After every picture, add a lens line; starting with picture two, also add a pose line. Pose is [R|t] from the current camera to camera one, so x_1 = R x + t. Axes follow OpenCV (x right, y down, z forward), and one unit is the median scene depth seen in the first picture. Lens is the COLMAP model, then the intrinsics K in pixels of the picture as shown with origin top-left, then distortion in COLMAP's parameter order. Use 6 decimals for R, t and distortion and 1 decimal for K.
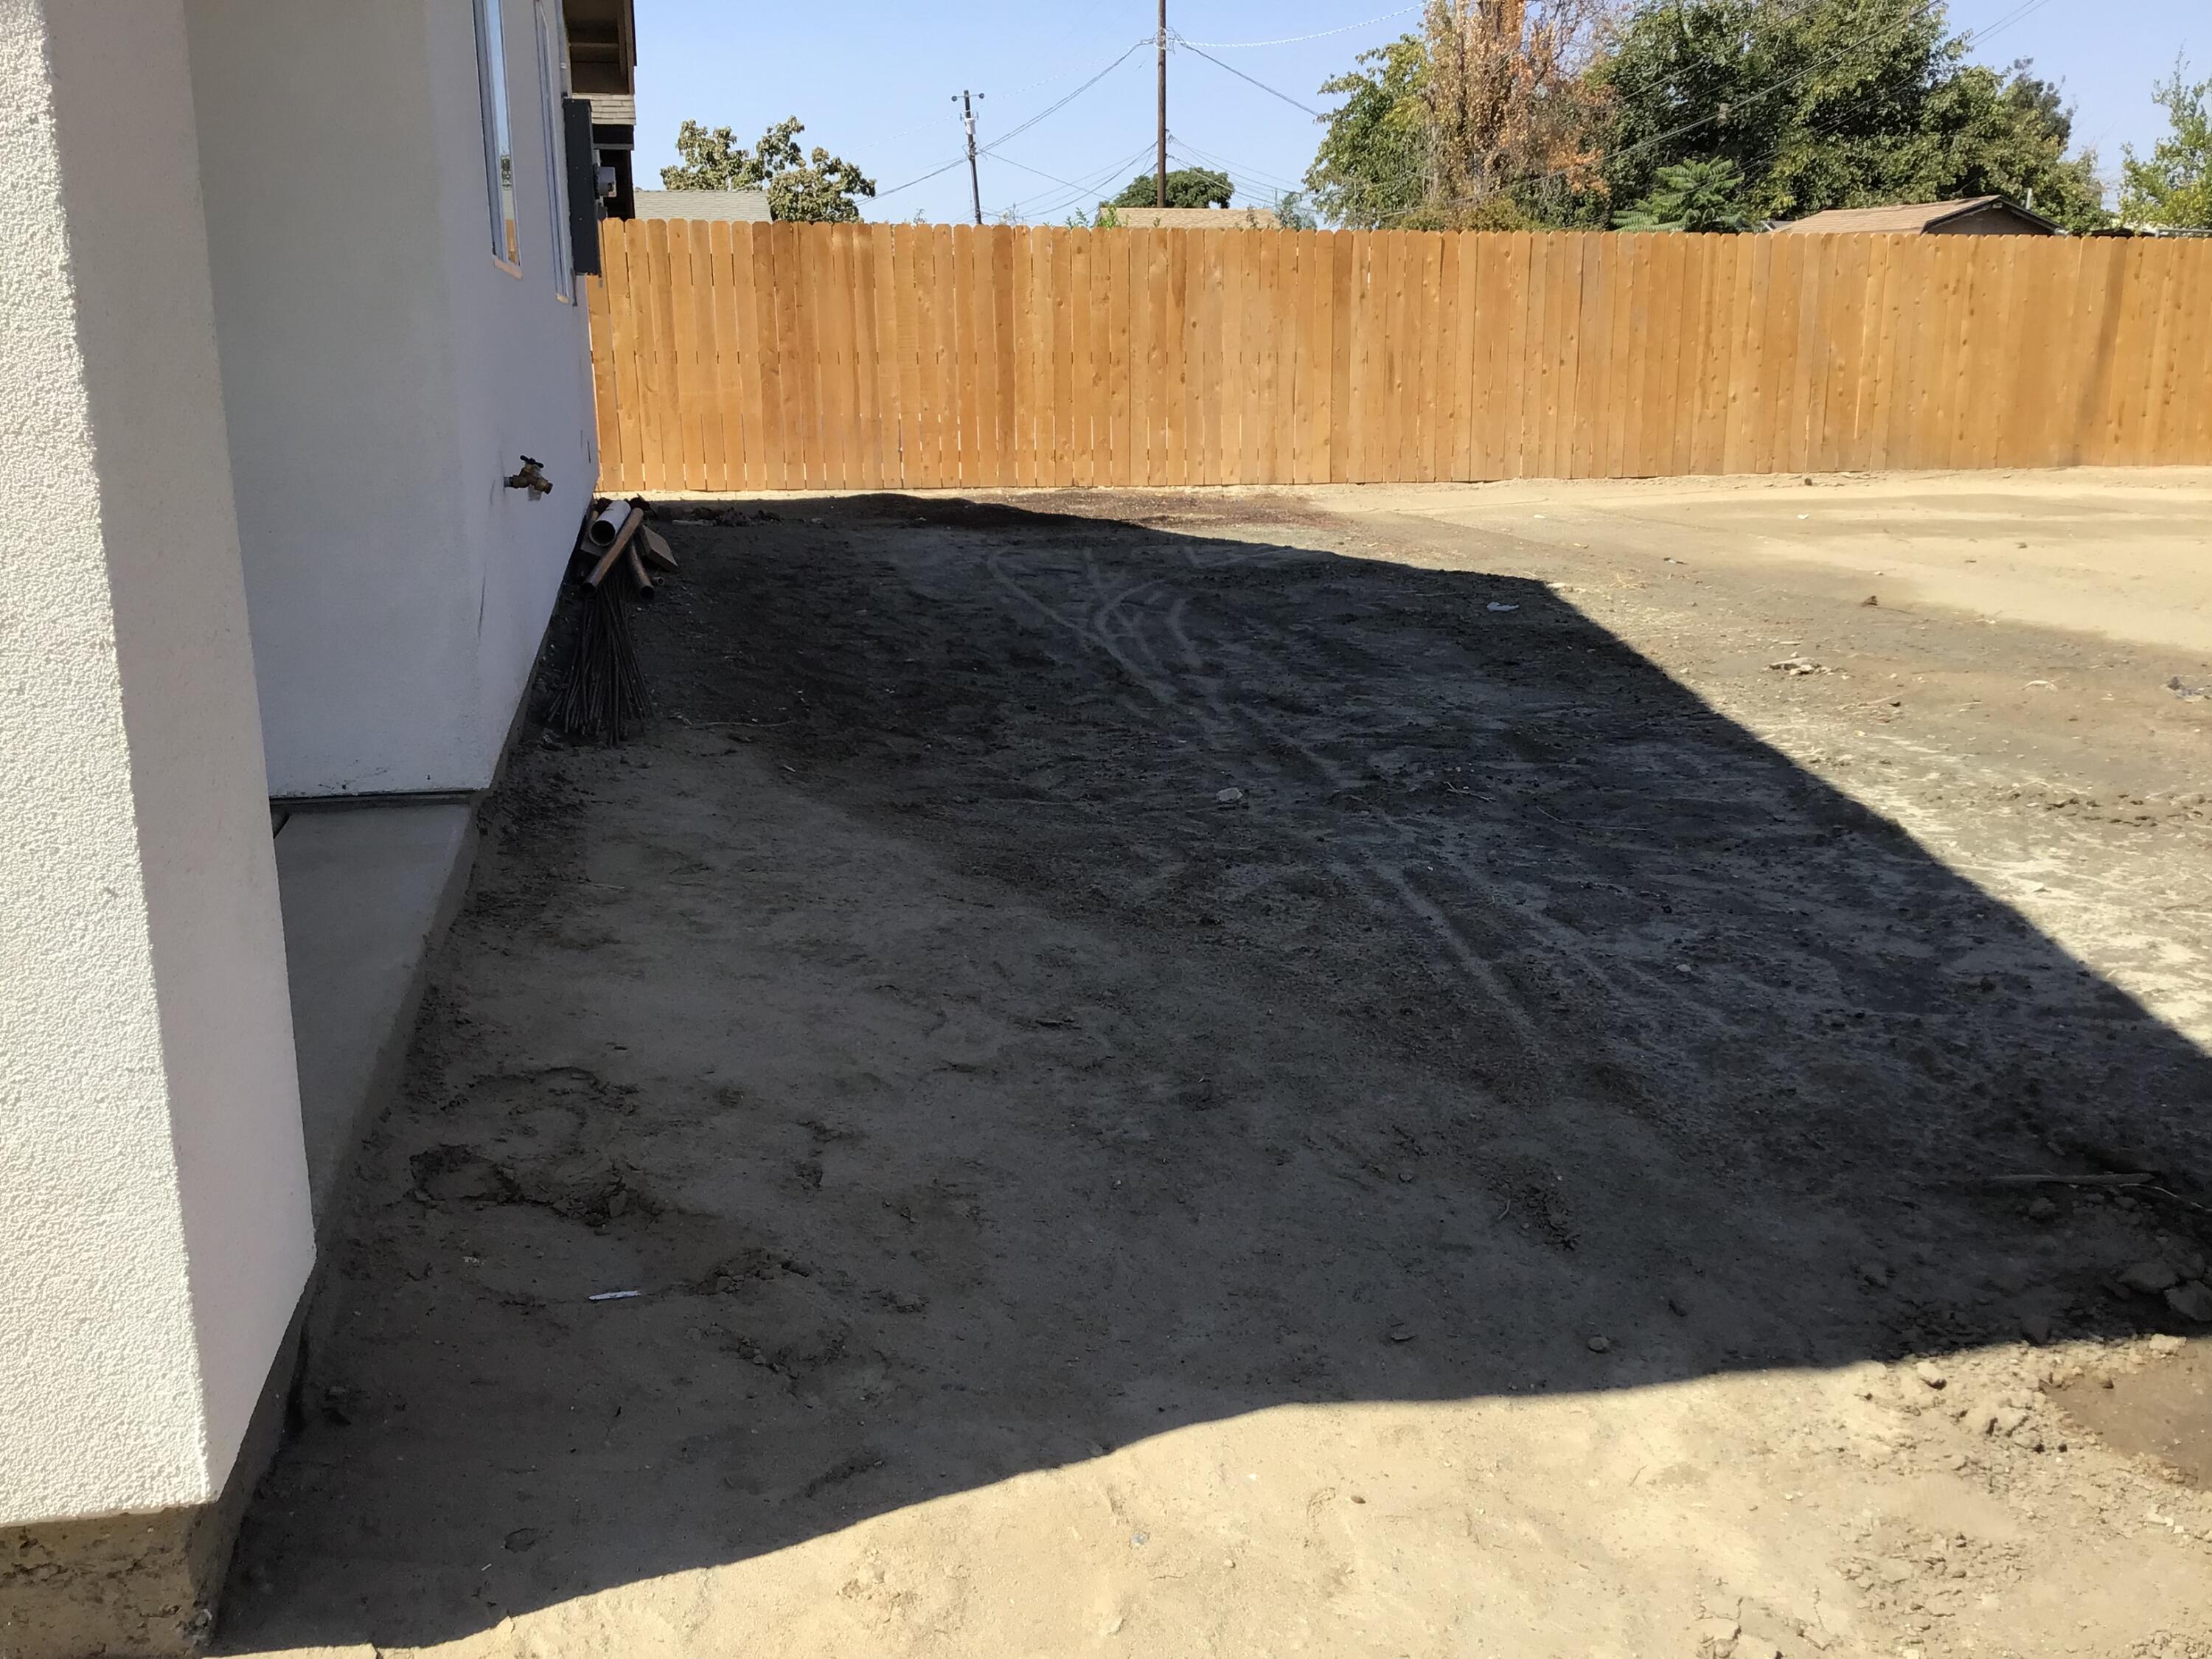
lens RADIAL K [[1985.7, 0, 1104.0], [0, 1985.7, 844.7], [0, 0, 1]] dist [0.090394, -0.188167]
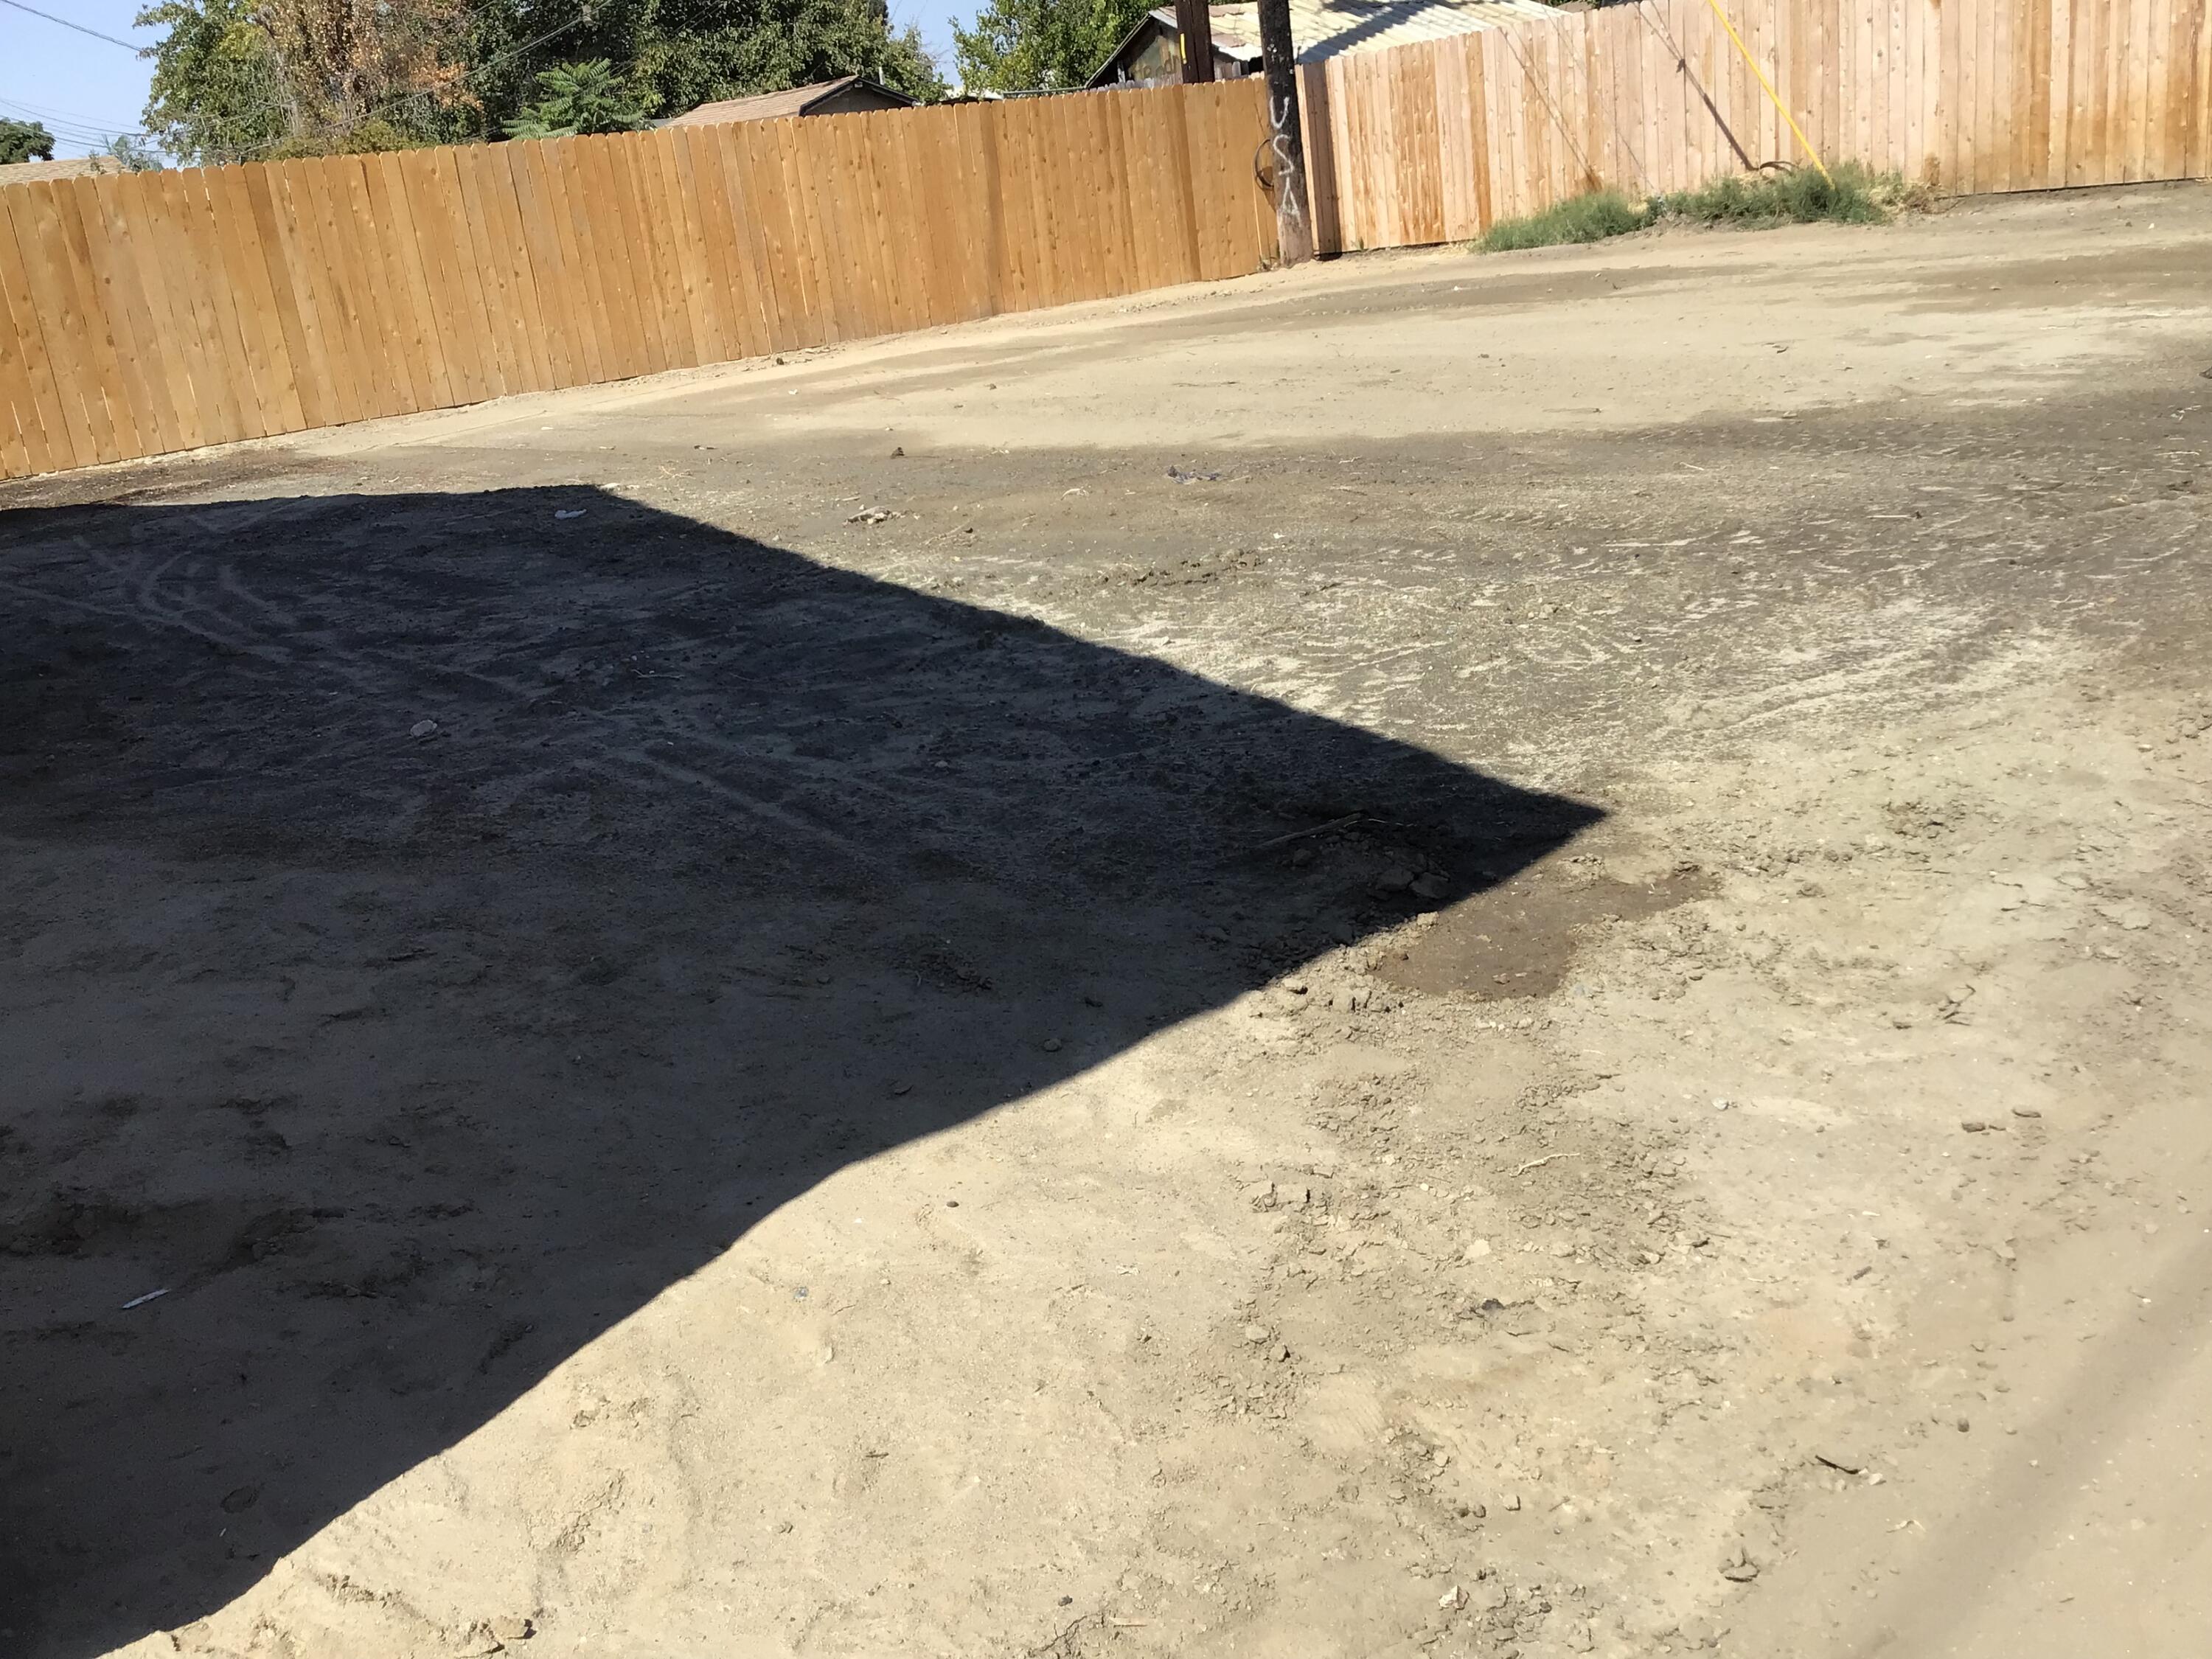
lens RADIAL K [[1985.7, 0, 1096.1], [0, 1985.7, 827.8], [0, 0, 1]] dist [0.090394, -0.188167]
pose [[0.861835, -0.245724, 0.443689, -0.110697], [0.231204, 0.968960, 0.087531, 0.014210], [-0.451425, 0.027145, 0.891896, -0.031373]]
